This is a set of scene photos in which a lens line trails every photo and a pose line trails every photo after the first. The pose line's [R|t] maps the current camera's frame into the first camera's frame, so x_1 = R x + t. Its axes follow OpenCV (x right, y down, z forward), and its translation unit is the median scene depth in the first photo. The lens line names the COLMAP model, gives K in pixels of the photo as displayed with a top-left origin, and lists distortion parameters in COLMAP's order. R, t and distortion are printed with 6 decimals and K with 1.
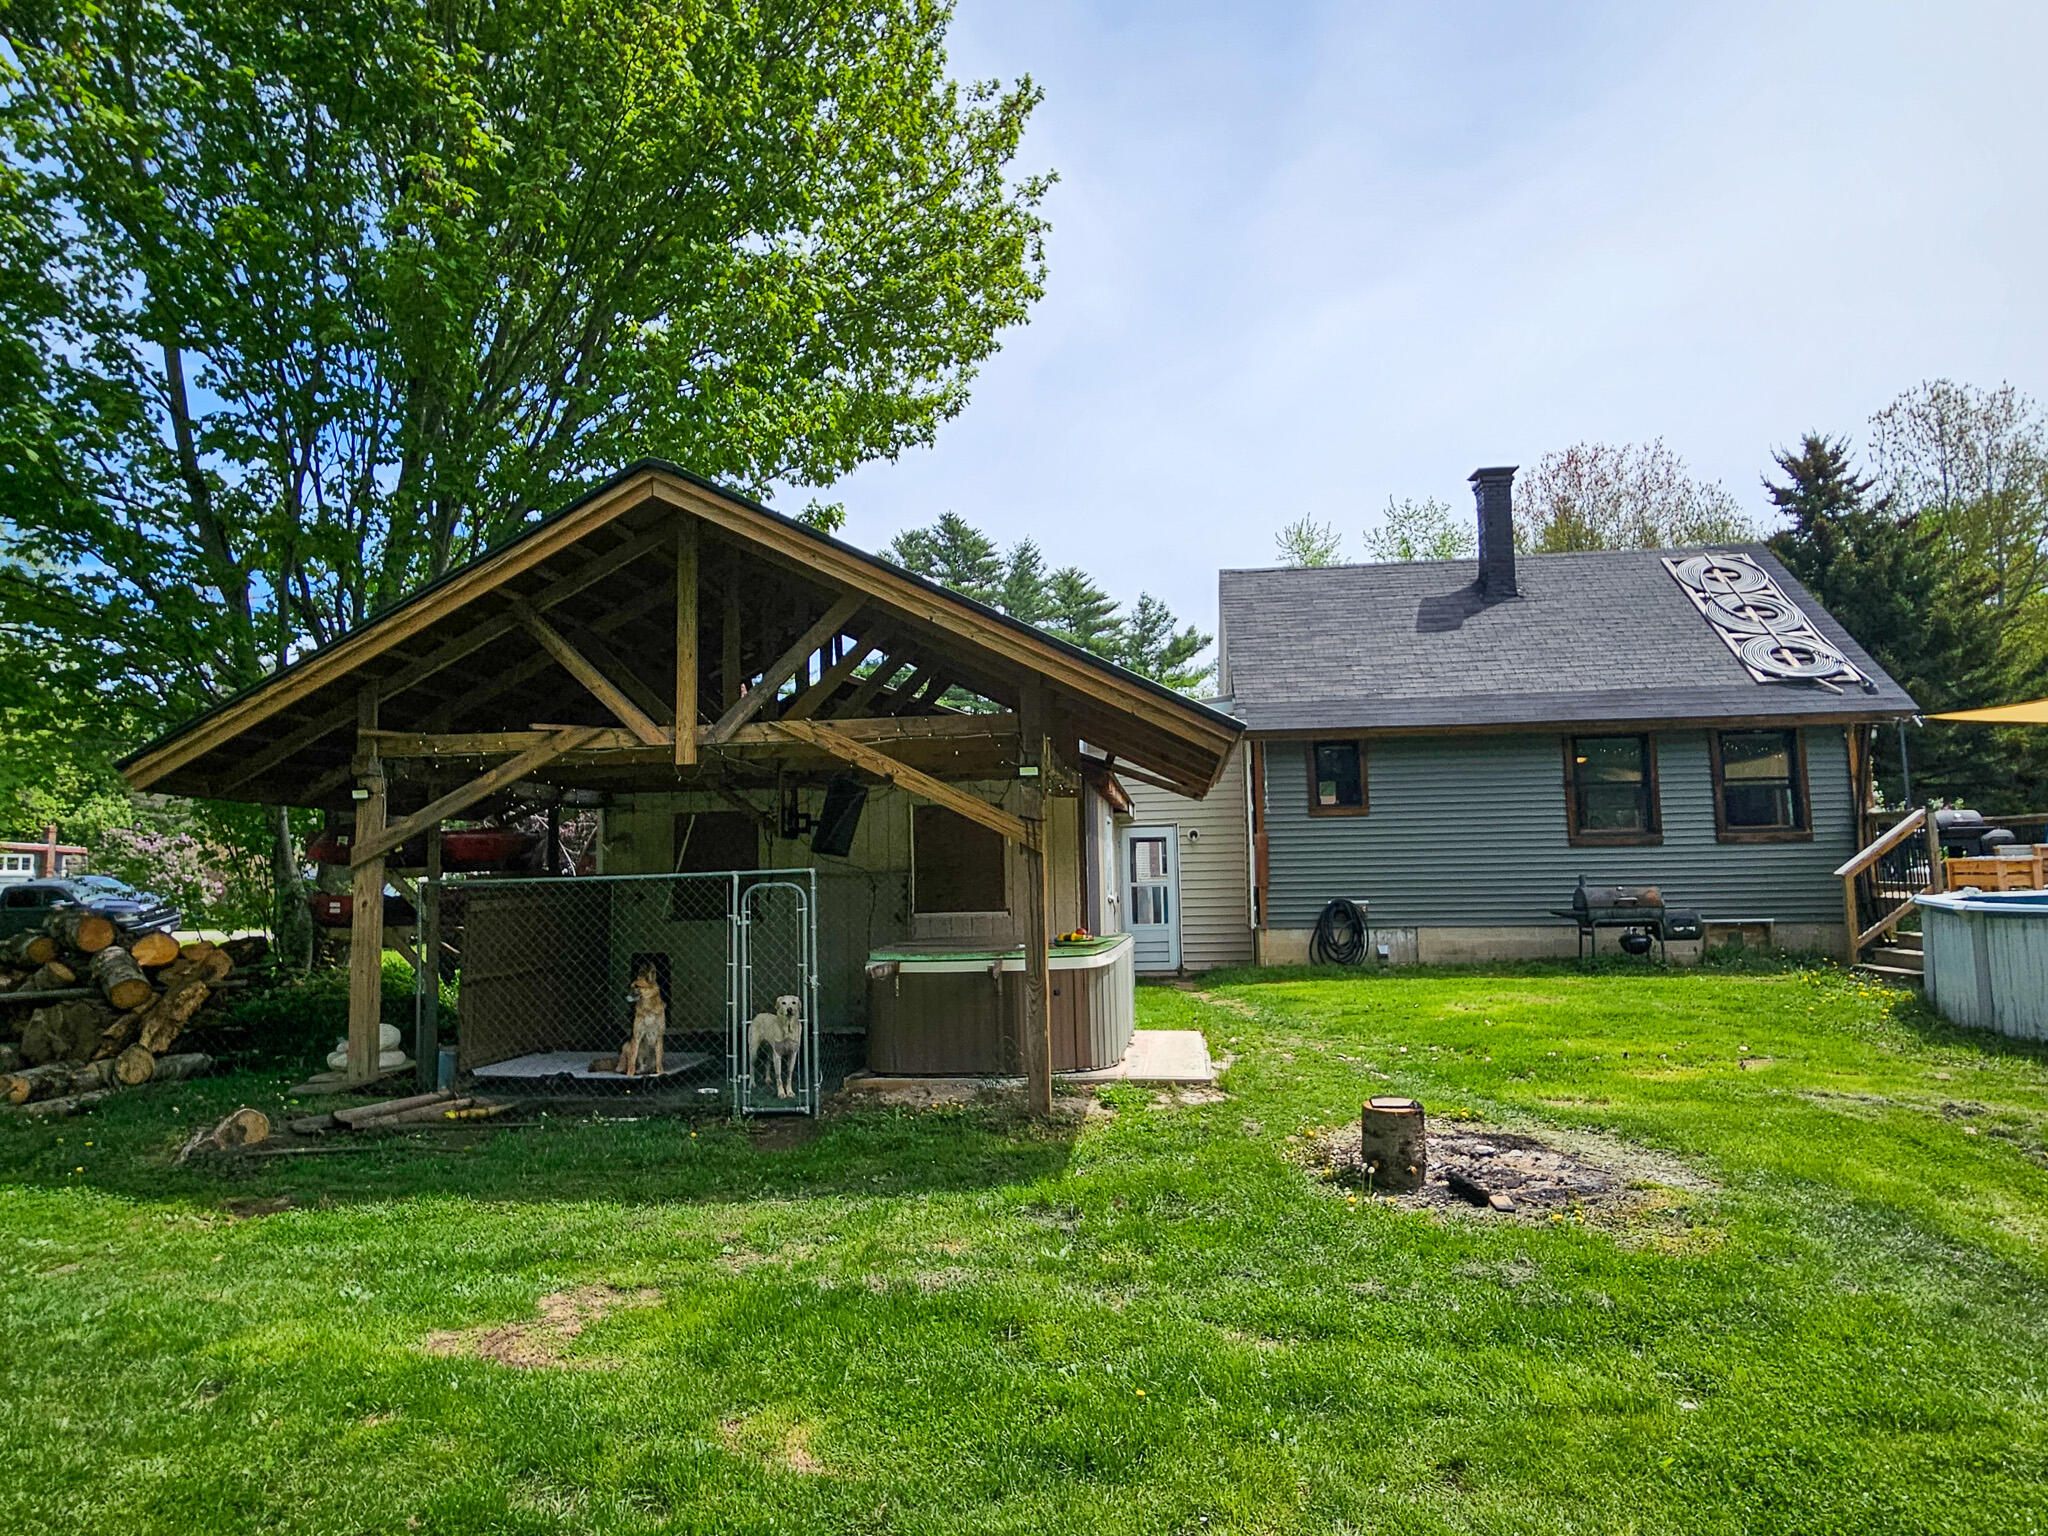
lens RADIAL K [[1210.9, 0, 1022.0], [0, 1210.9, 771.1], [0, 0, 1]] dist [0.006953, -0.003601]
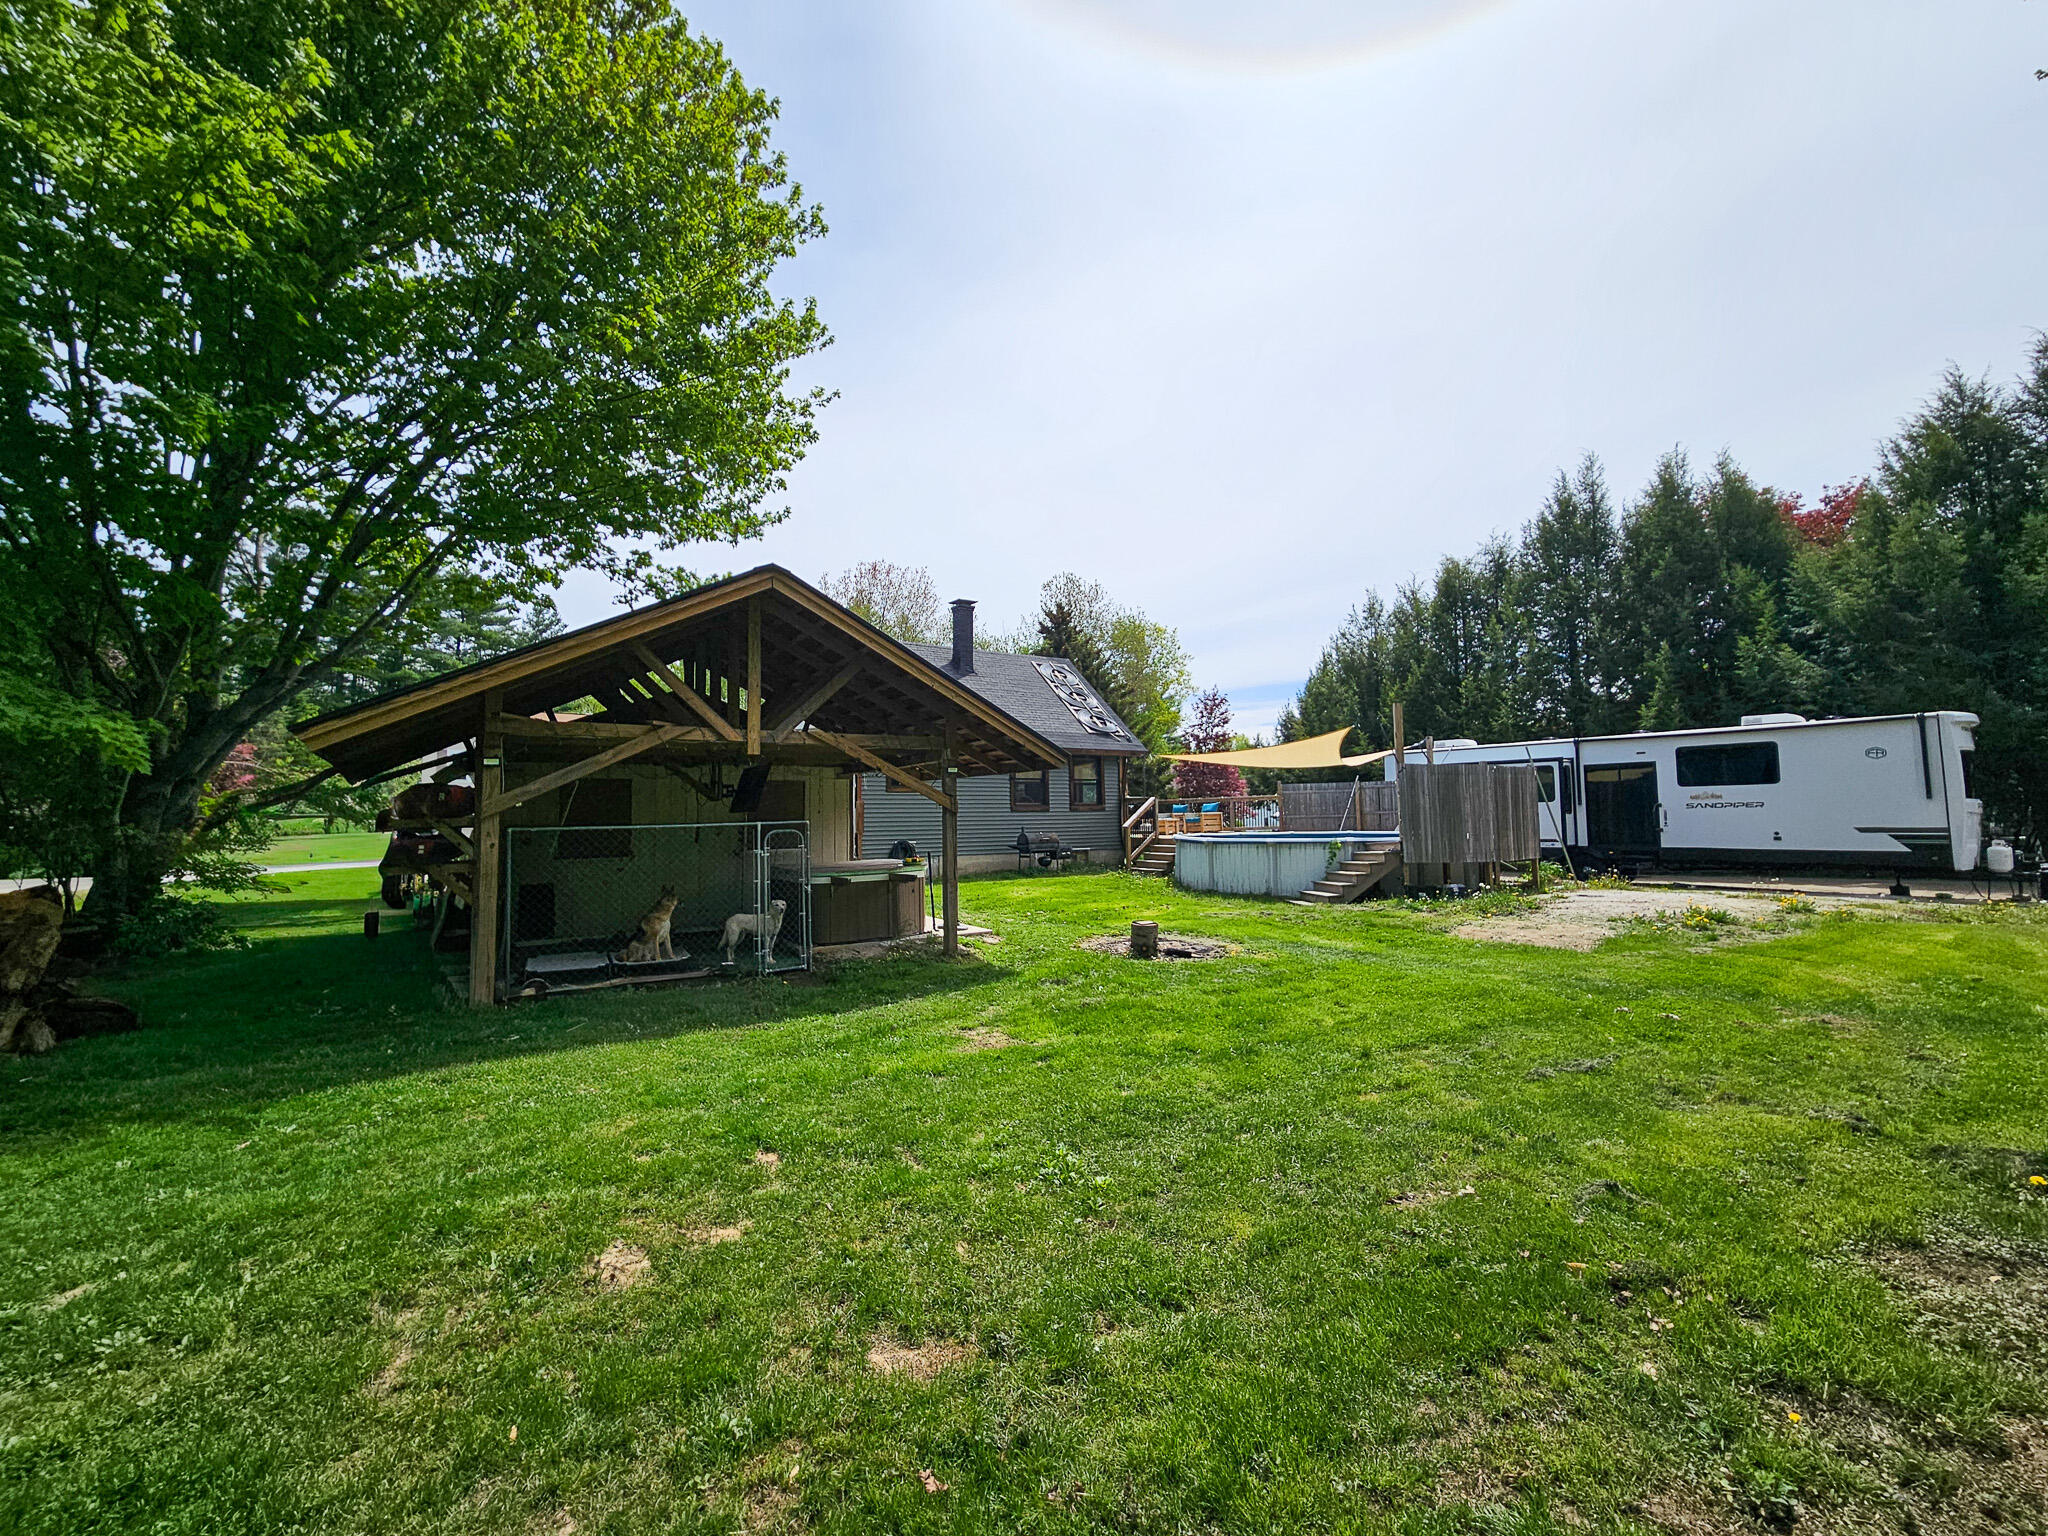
lens RADIAL K [[842.8, 0, 1034.5], [0, 842.8, 760.3], [0, 0, 1]] dist [-0.000110, 0.000596]
pose [[0.767943, 0.052866, 0.638333, -0.383929], [-0.057917, 0.998237, -0.012997, -0.002786], [-0.637895, -0.026989, 0.769651, -0.038692]]
